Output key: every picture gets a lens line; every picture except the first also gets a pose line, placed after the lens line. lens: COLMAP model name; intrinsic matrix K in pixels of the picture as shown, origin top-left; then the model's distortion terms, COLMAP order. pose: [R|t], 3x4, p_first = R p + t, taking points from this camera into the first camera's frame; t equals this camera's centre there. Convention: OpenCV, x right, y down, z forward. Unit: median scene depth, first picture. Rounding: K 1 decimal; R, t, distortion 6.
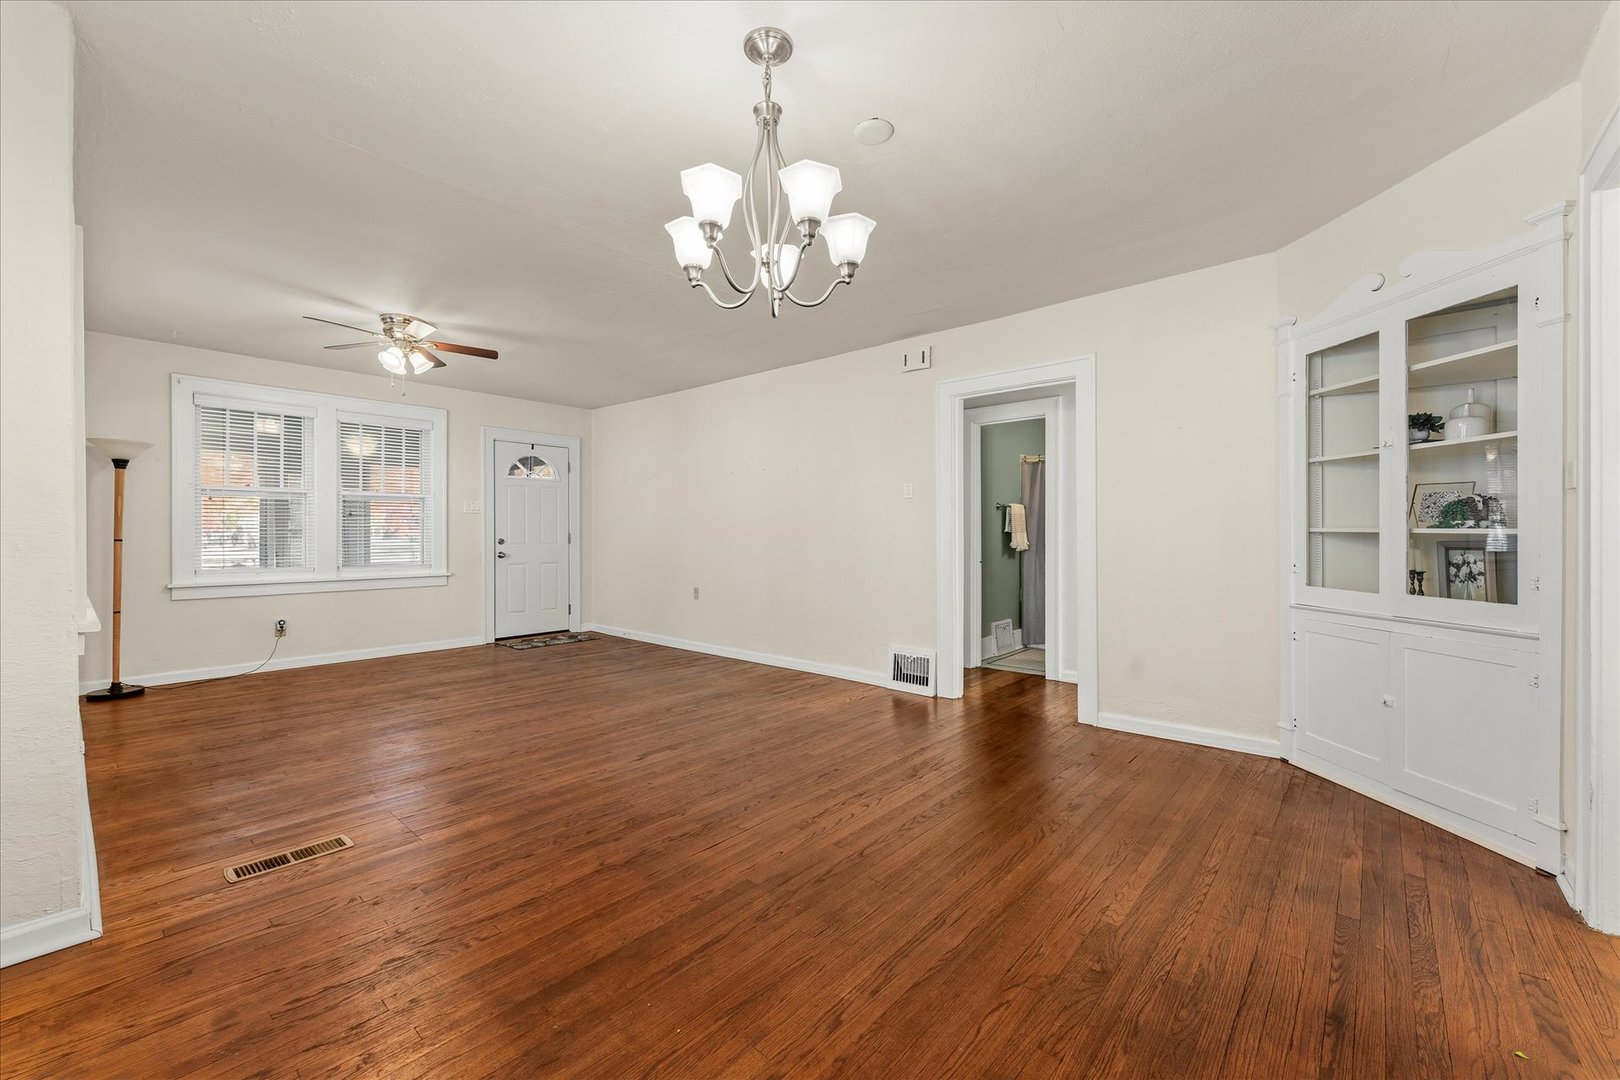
lens RADIAL K [[649.4, 0, 810.8], [0, 649.4, 537.4], [0, 0, 1]] dist [-0.001380, -0.000387]
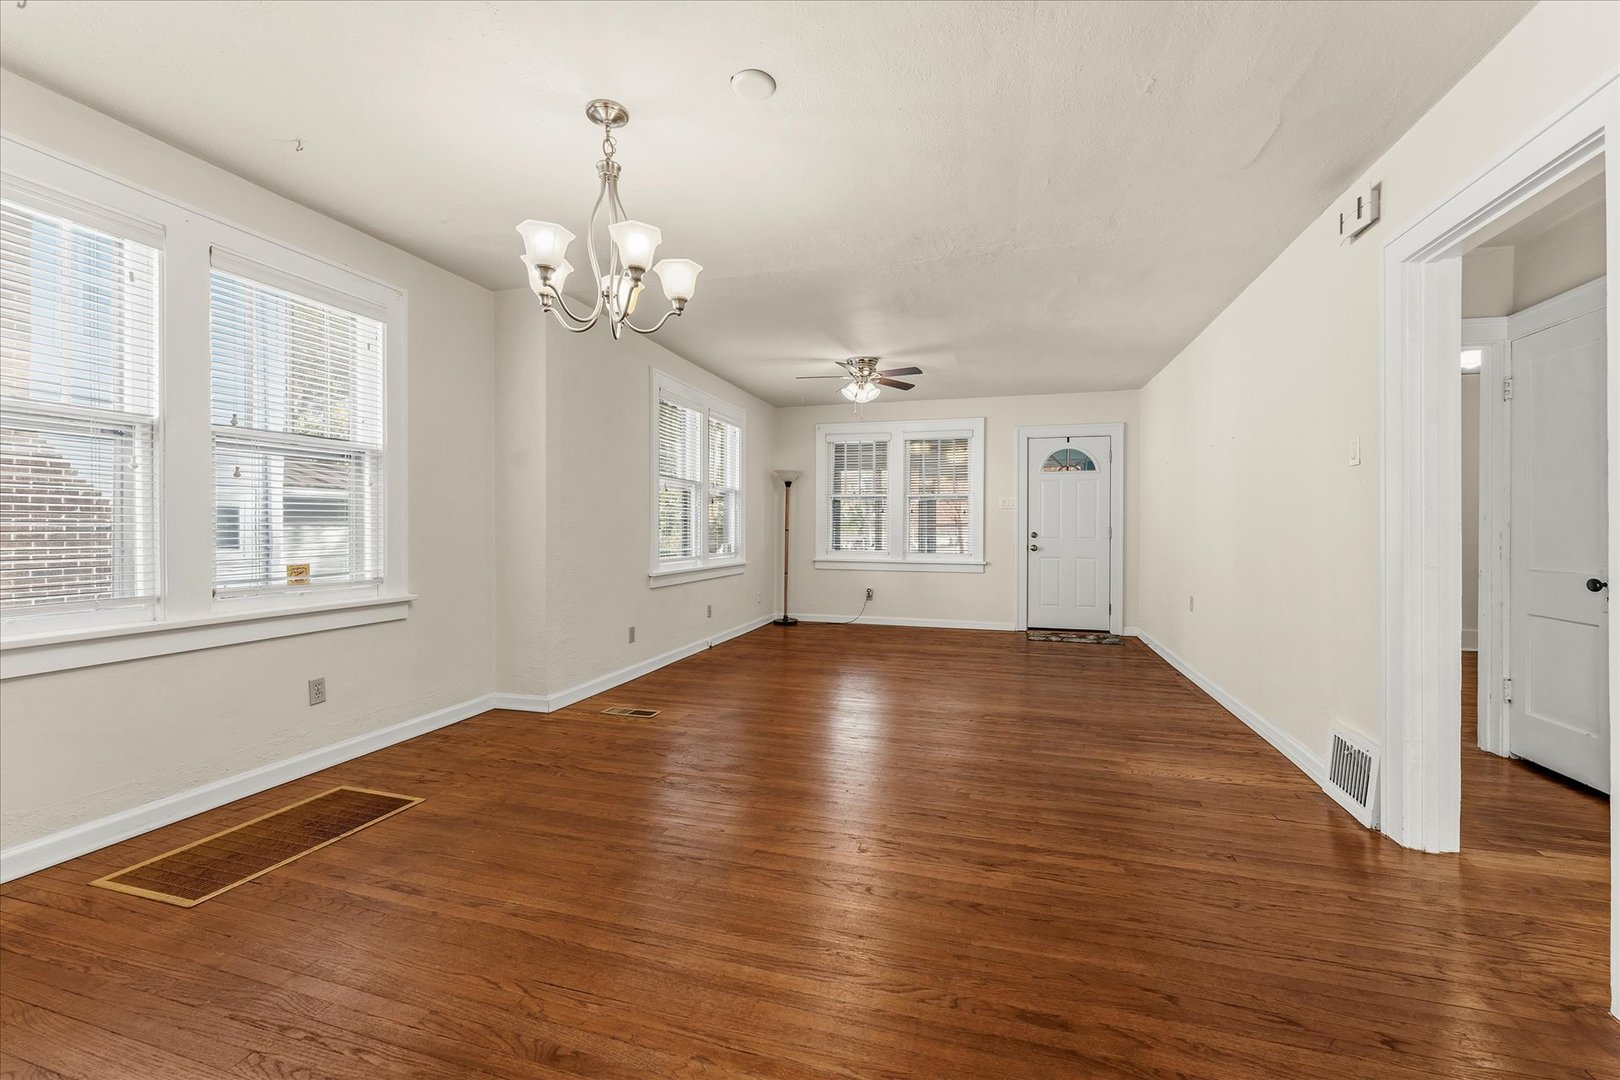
lens RADIAL K [[657.4, 0, 808.6], [0, 657.4, 529.8], [0, 0, 1]] dist [-0.000560, -0.000119]
pose [[0.417808, 0.005660, -0.908518, 0.477076], [-0.009415, 0.999954, 0.001899, -0.000768], [0.908486, 0.007761, 0.417842, 0.335540]]
